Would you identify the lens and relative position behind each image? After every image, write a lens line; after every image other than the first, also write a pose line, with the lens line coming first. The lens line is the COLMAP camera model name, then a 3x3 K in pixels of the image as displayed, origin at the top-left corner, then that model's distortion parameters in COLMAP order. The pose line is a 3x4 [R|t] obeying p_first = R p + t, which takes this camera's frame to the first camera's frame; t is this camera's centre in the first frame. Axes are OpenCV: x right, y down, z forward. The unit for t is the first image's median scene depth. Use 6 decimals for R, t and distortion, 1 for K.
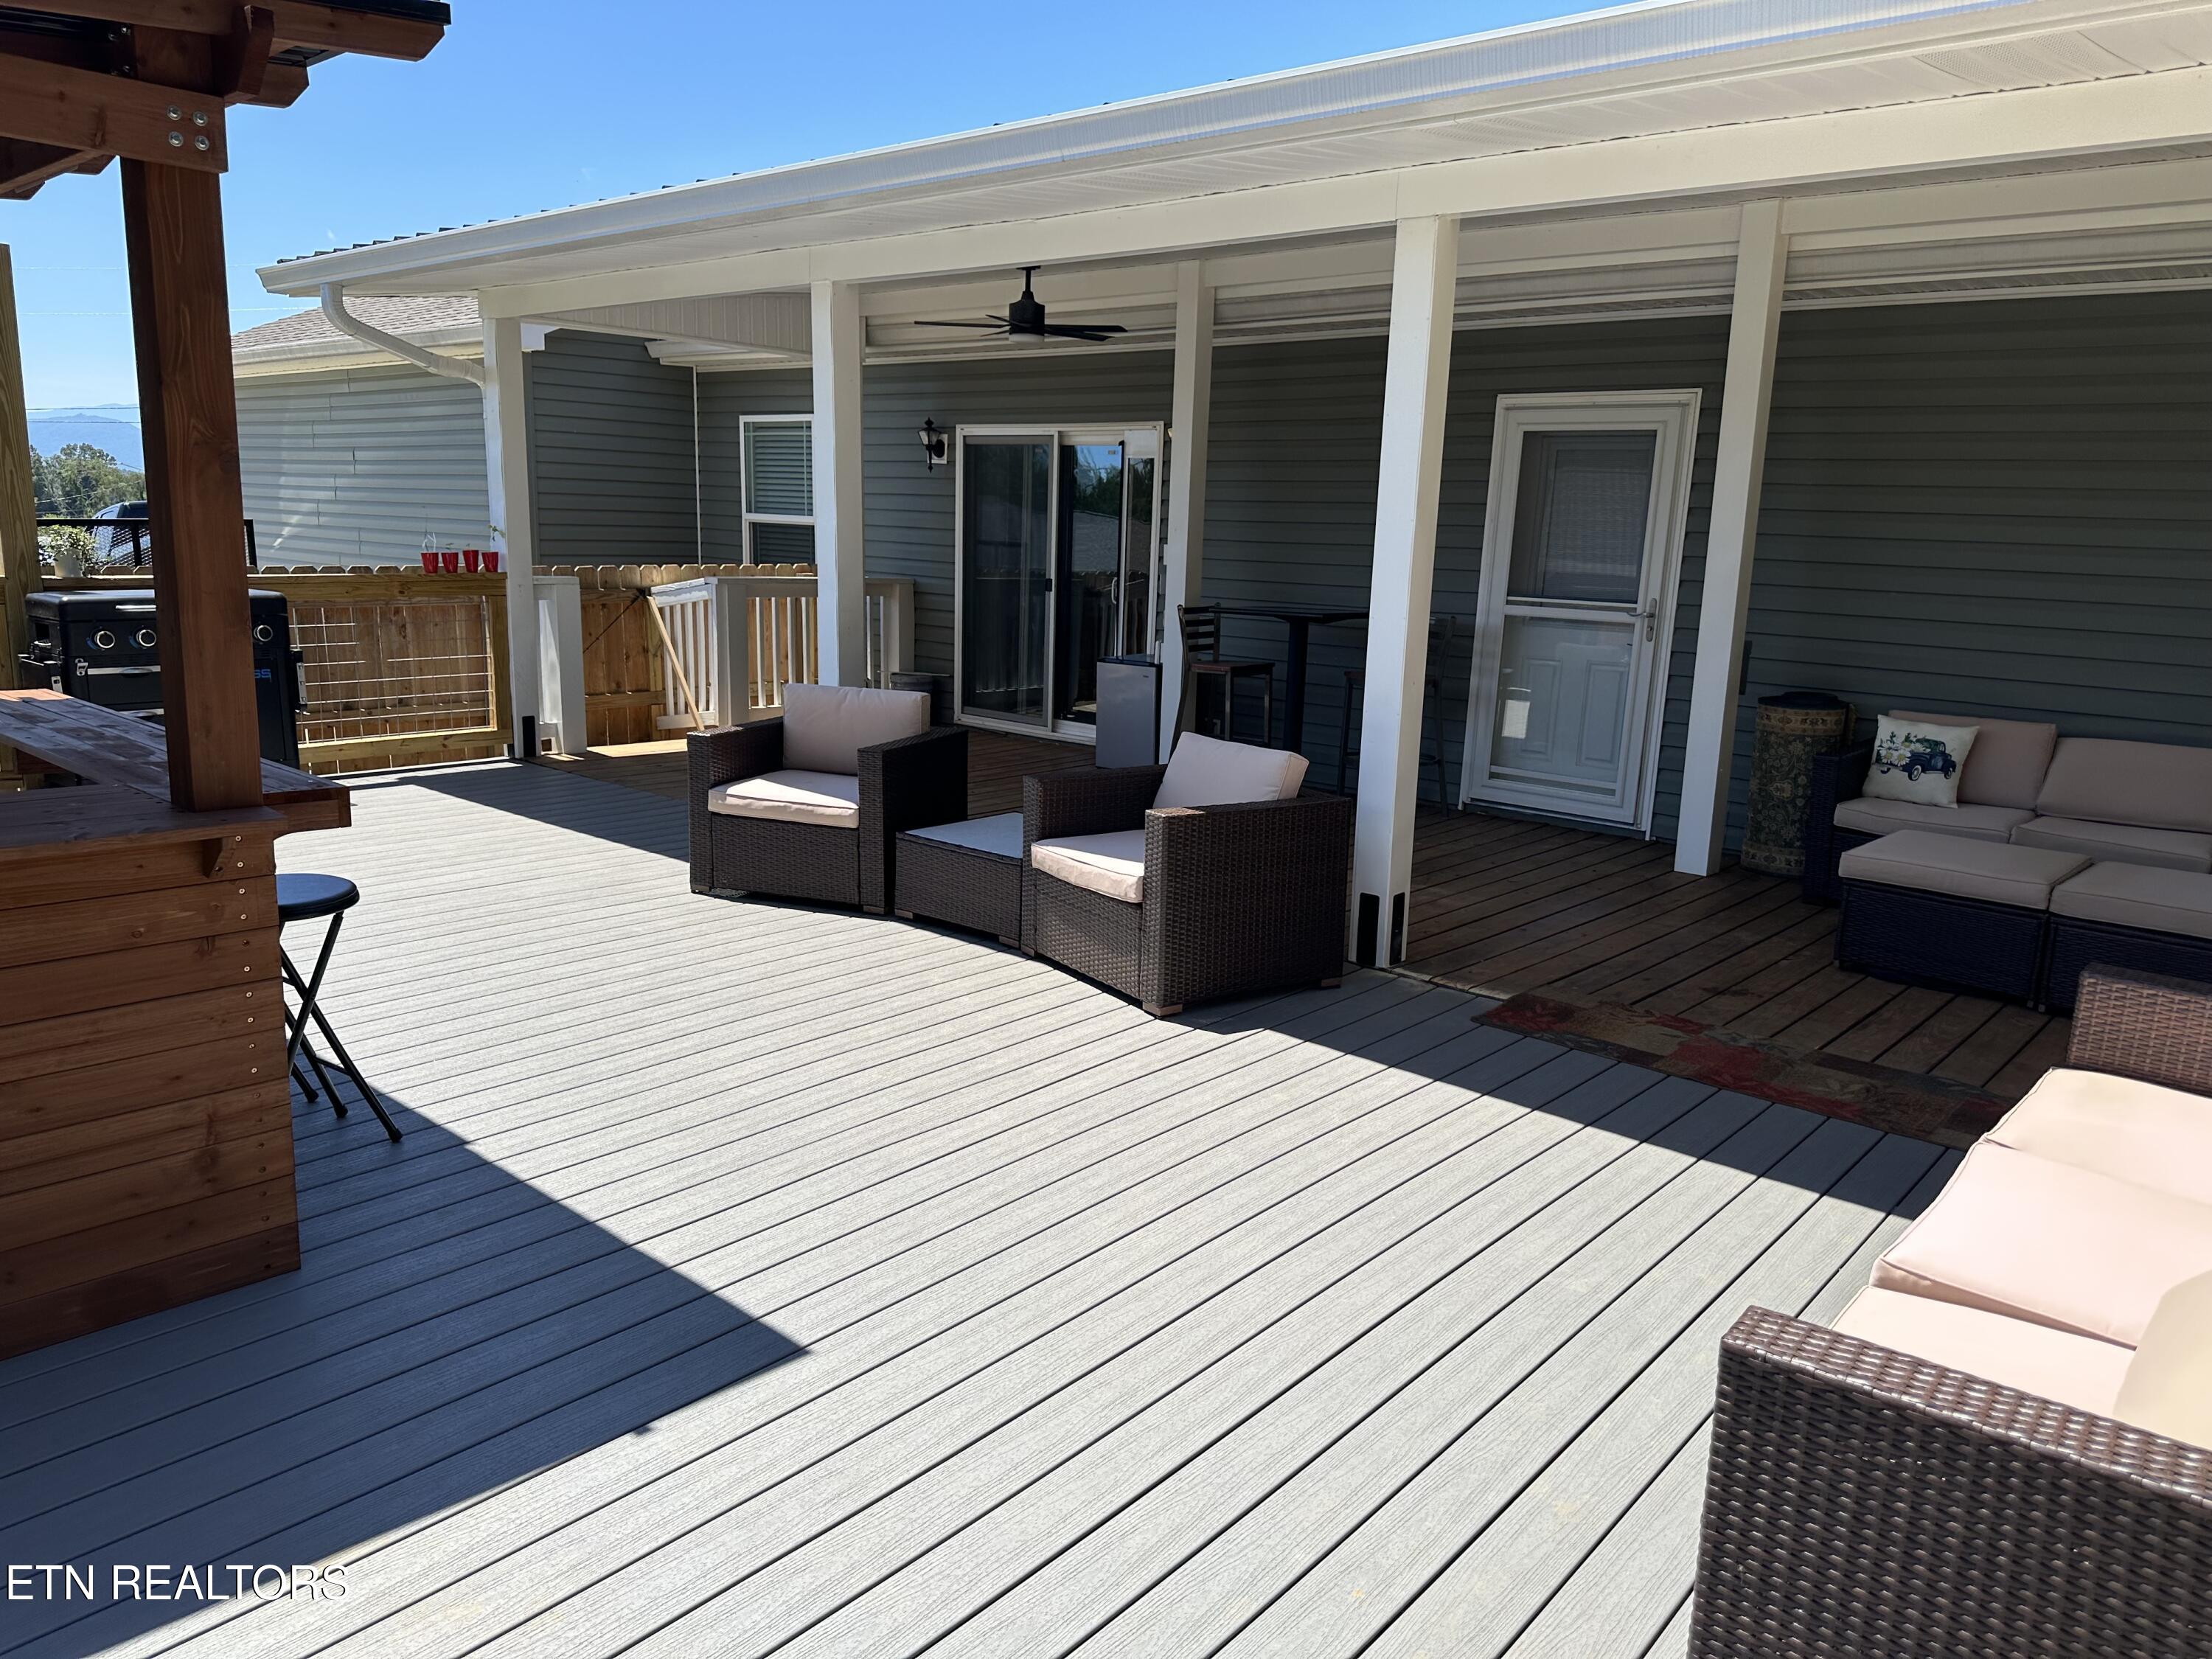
lens RADIAL K [[1603.1, 0, 1128.7], [0, 1603.1, 830.8], [0, 0, 1]] dist [0.096865, -0.001890]
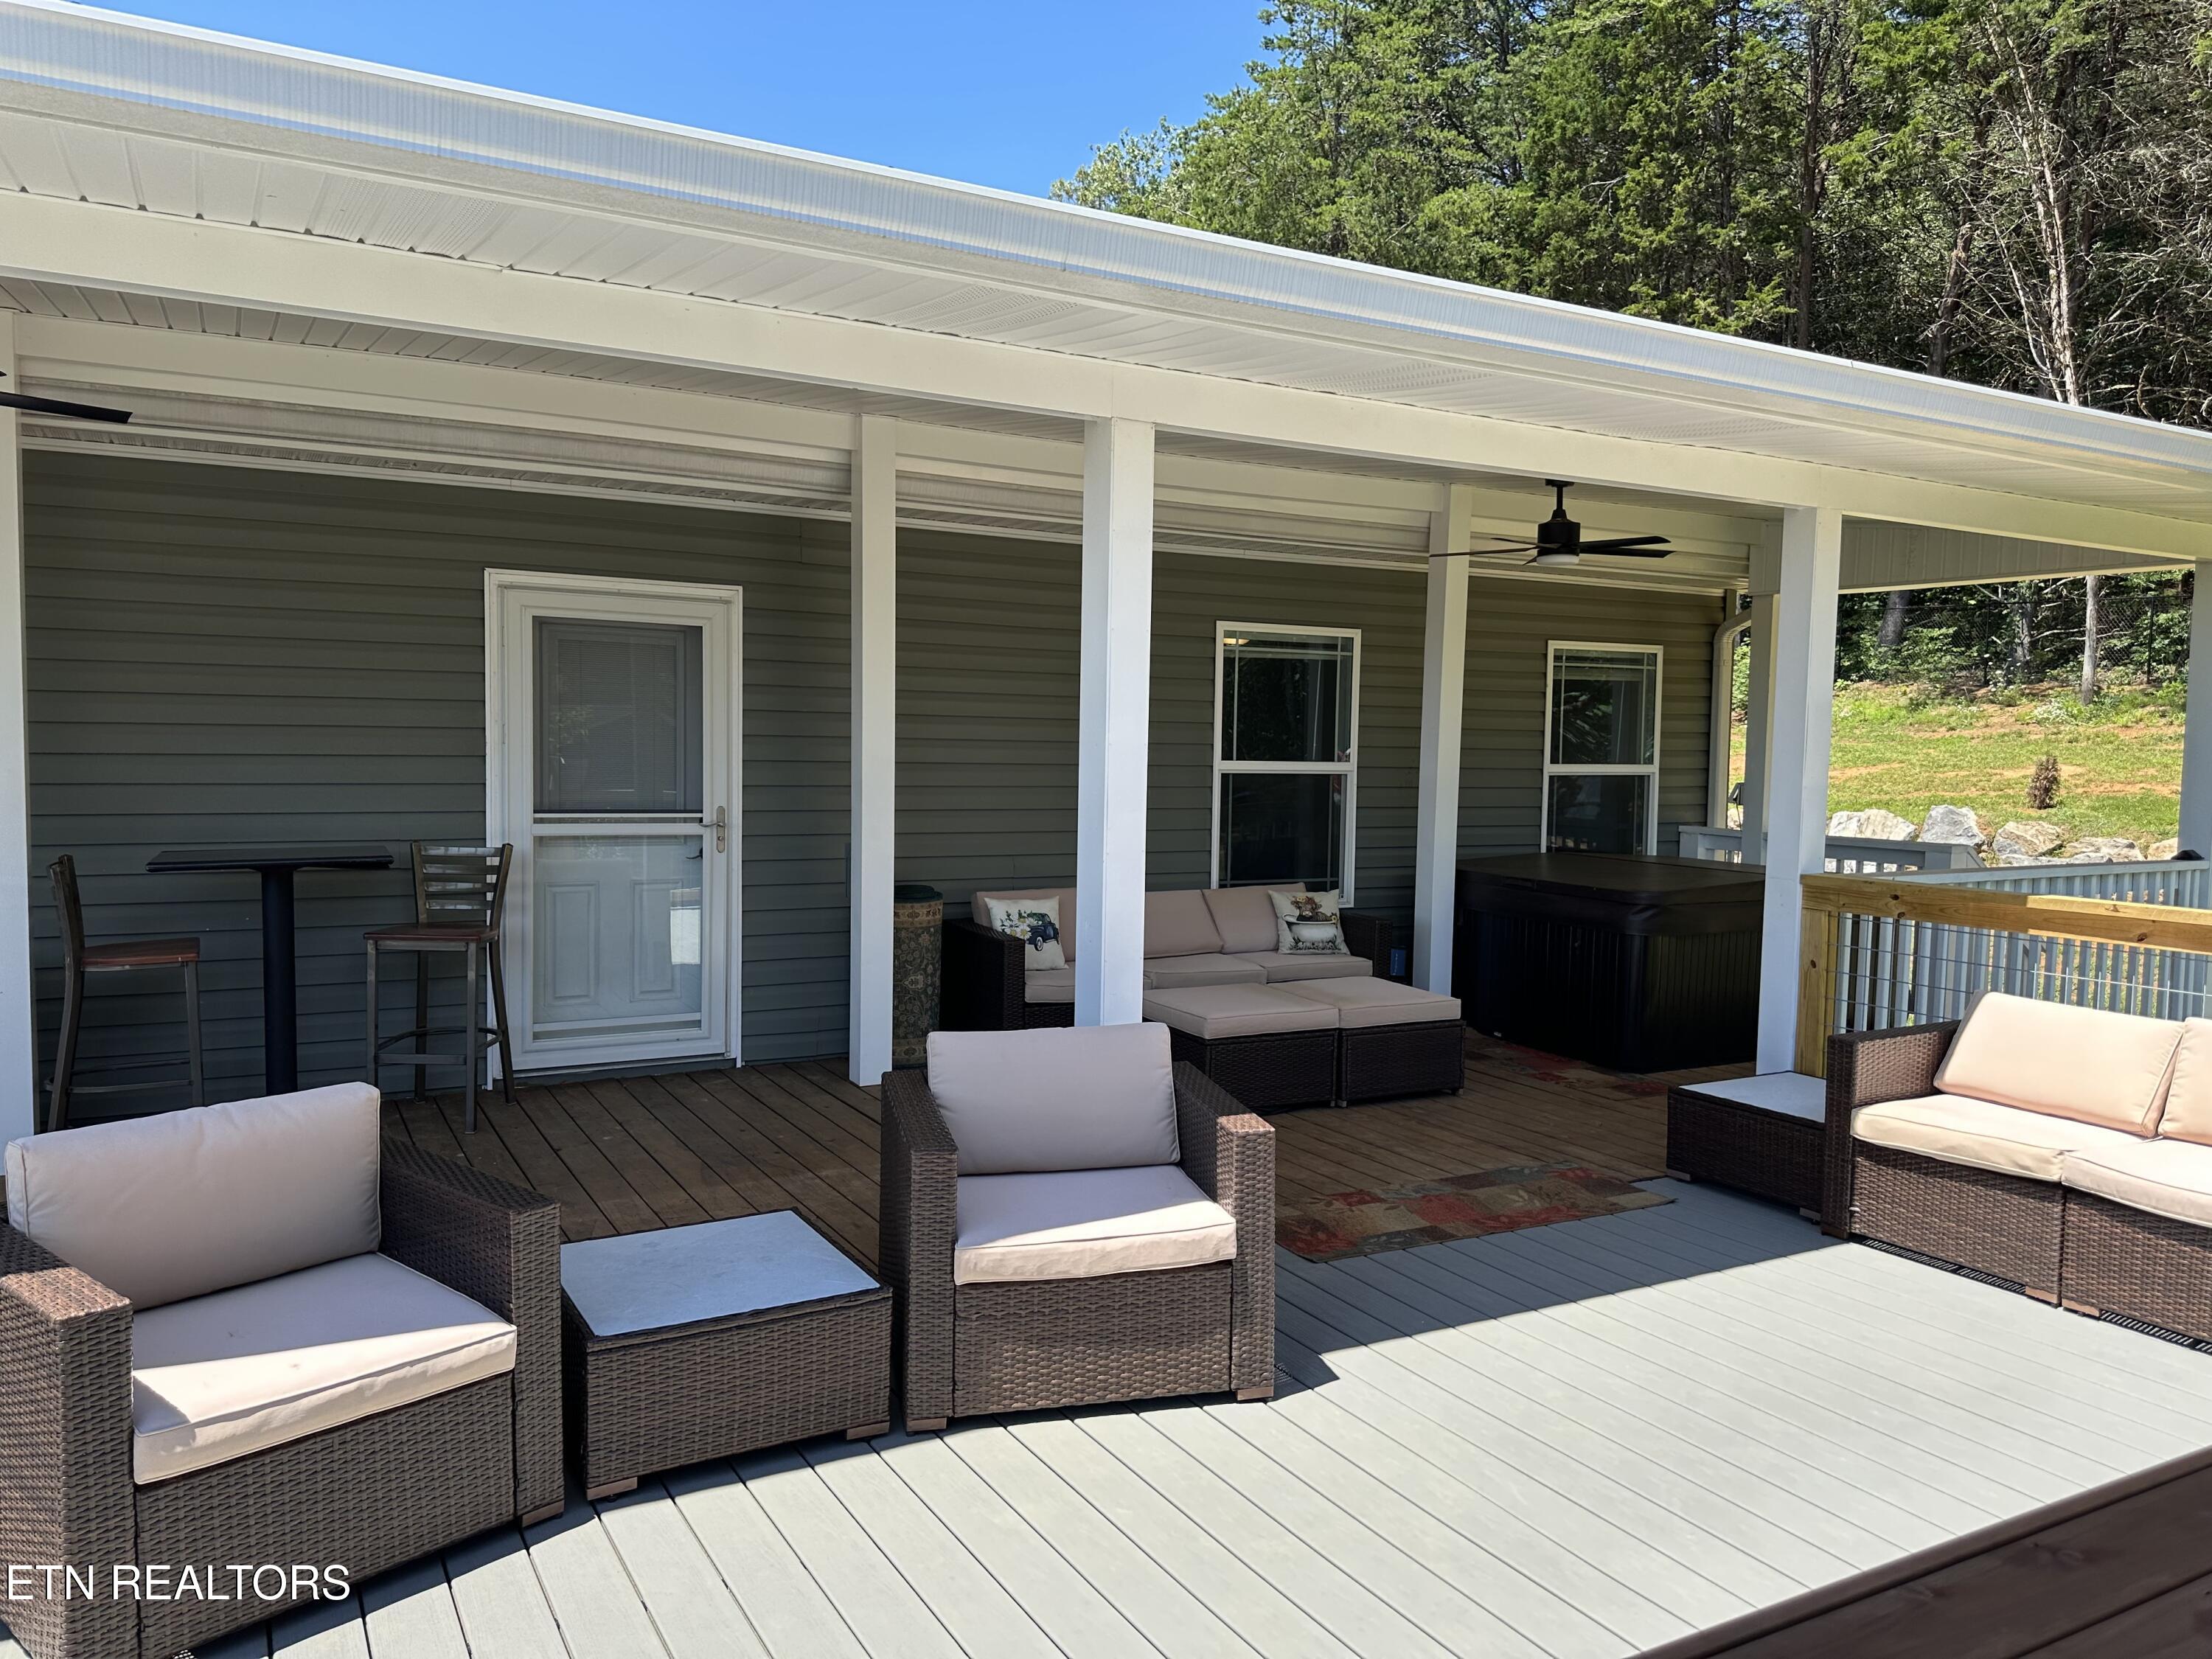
lens RADIAL K [[1603.1, 0, 1128.7], [0, 1603.1, 830.8], [0, 0, 1]] dist [0.096865, -0.001890]
pose [[0.338932, -0.096395, 0.935860, -0.662684], [0.176275, 0.983627, 0.037475, -0.180300], [-0.924150, 0.152267, 0.350375, 0.691442]]
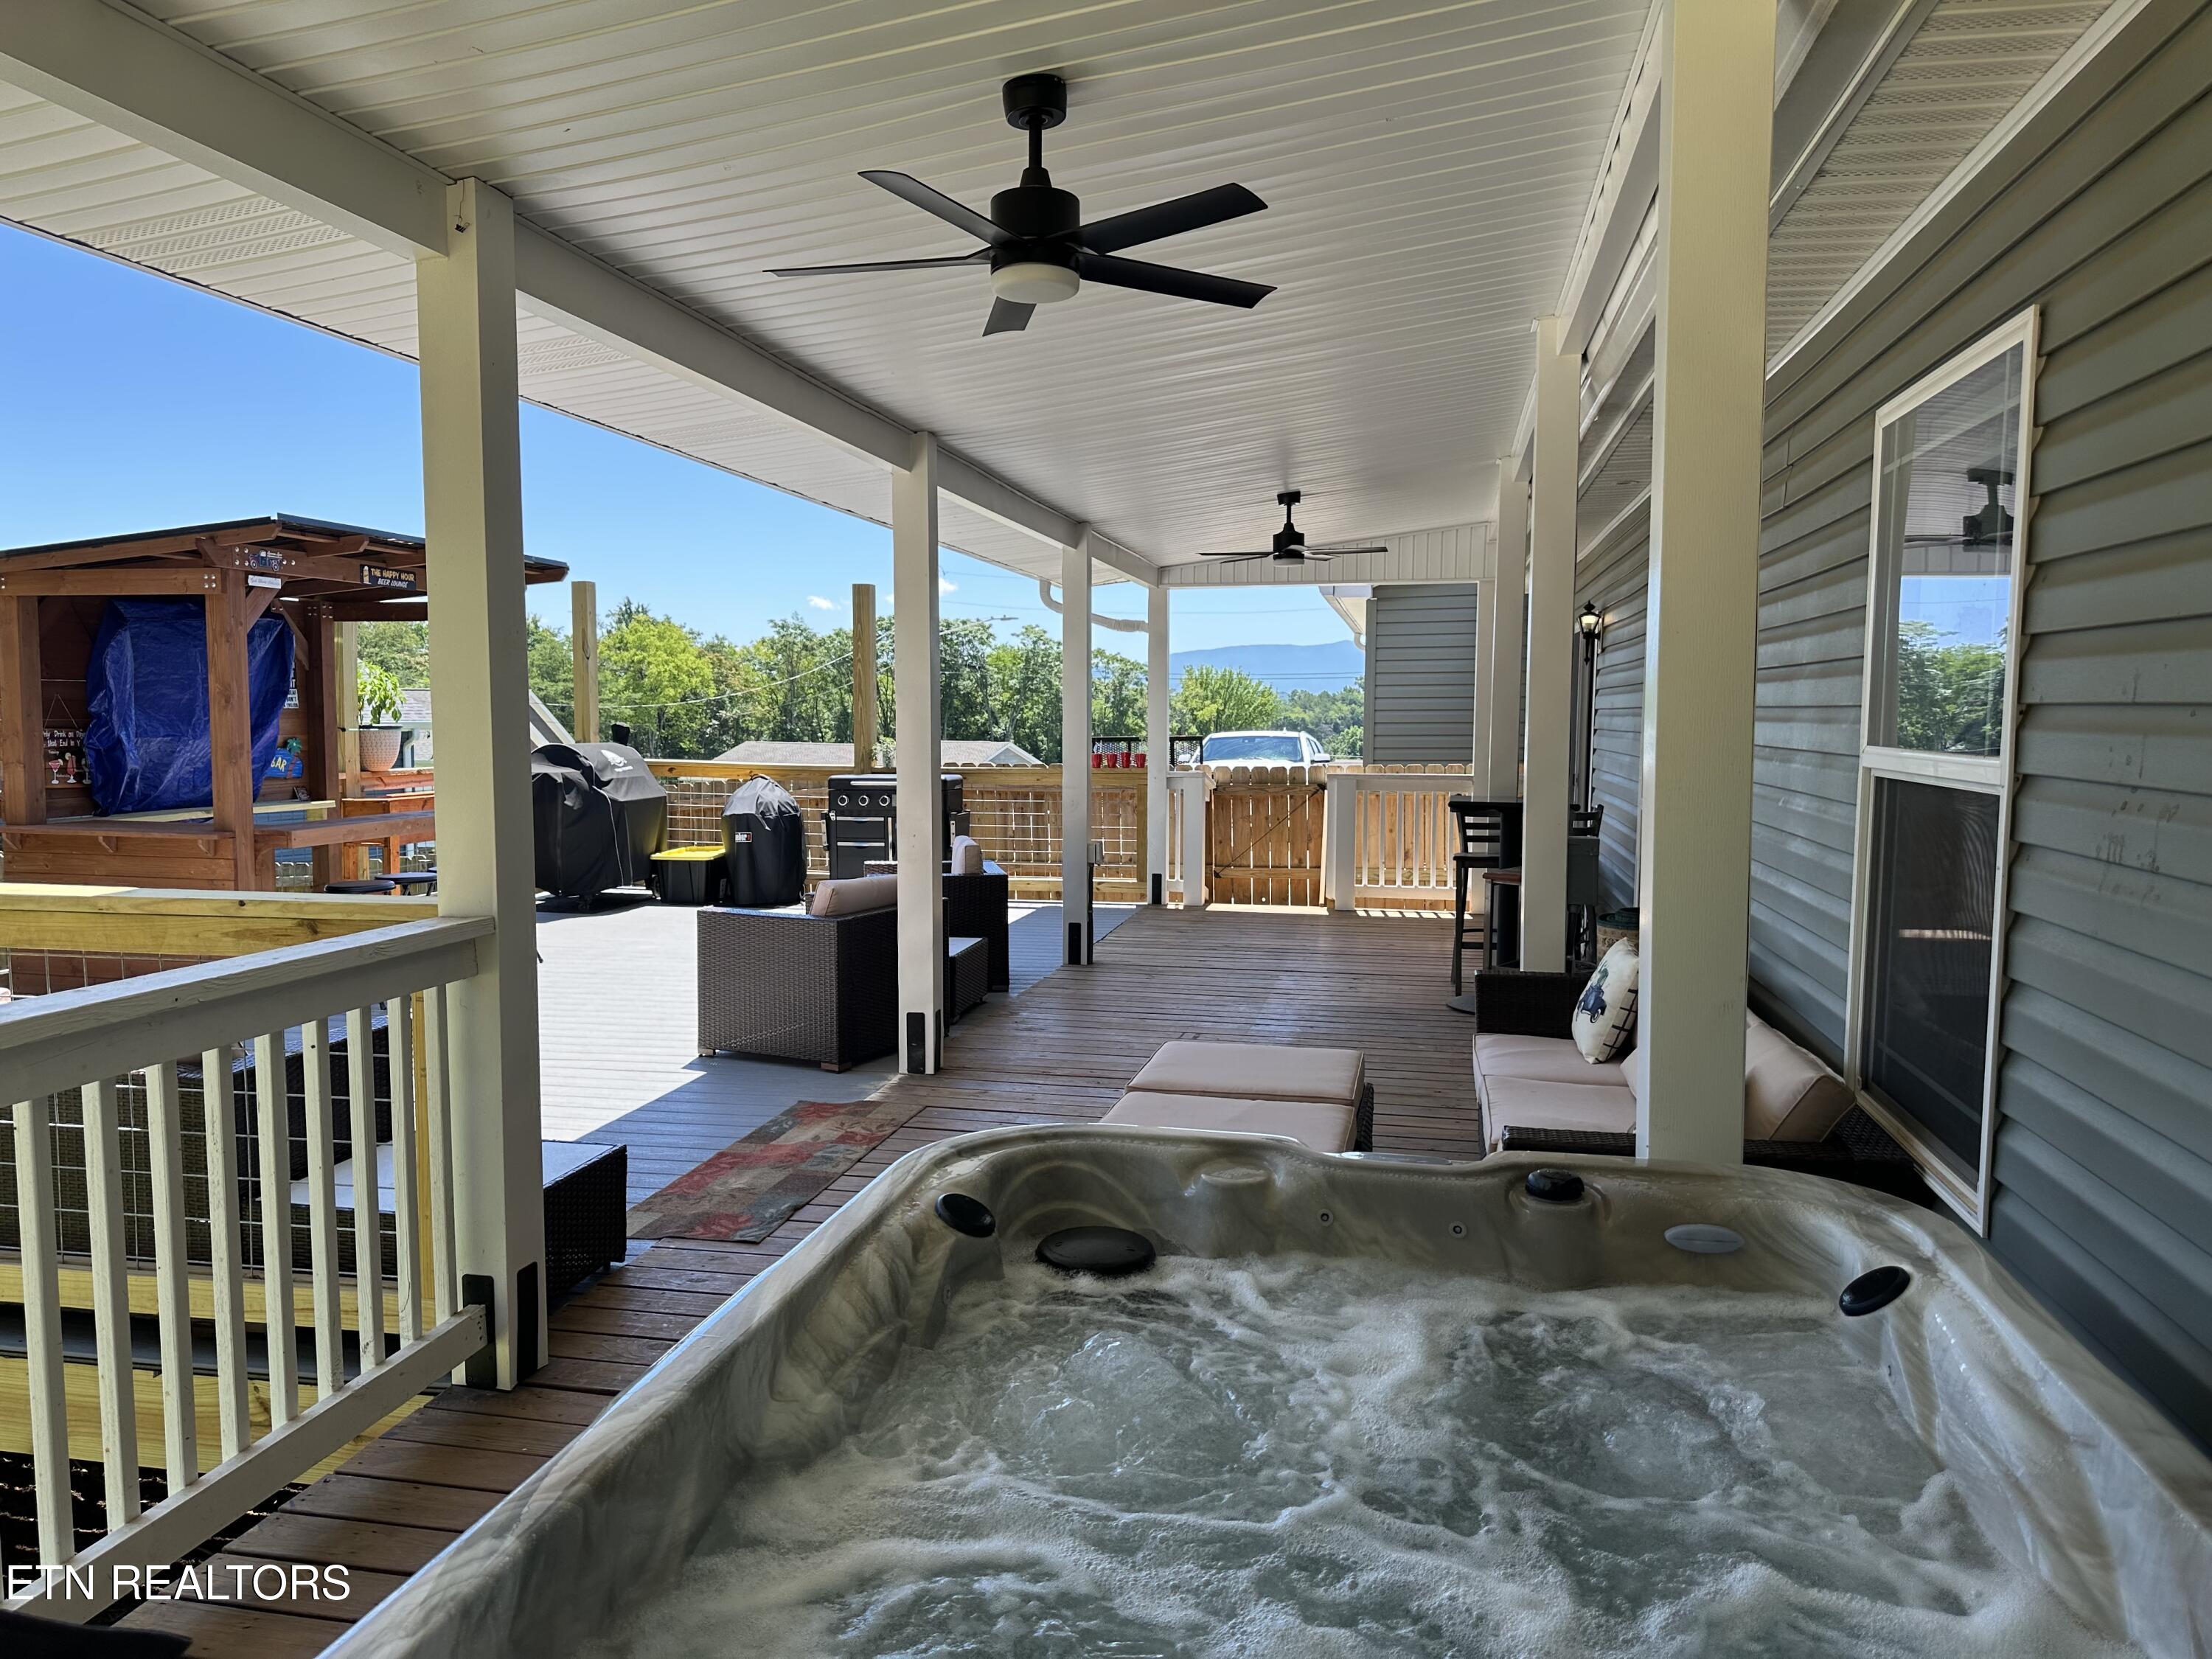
lens RADIAL K [[1603.1, 0, 1128.7], [0, 1603.1, 830.8], [0, 0, 1]] dist [0.096865, -0.001890]
pose [[0.486024, 0.036088, -0.873200, 1.326455], [-0.158009, 0.986310, -0.047186, -0.063952], [0.859543, 0.160907, 0.485073, 0.558157]]
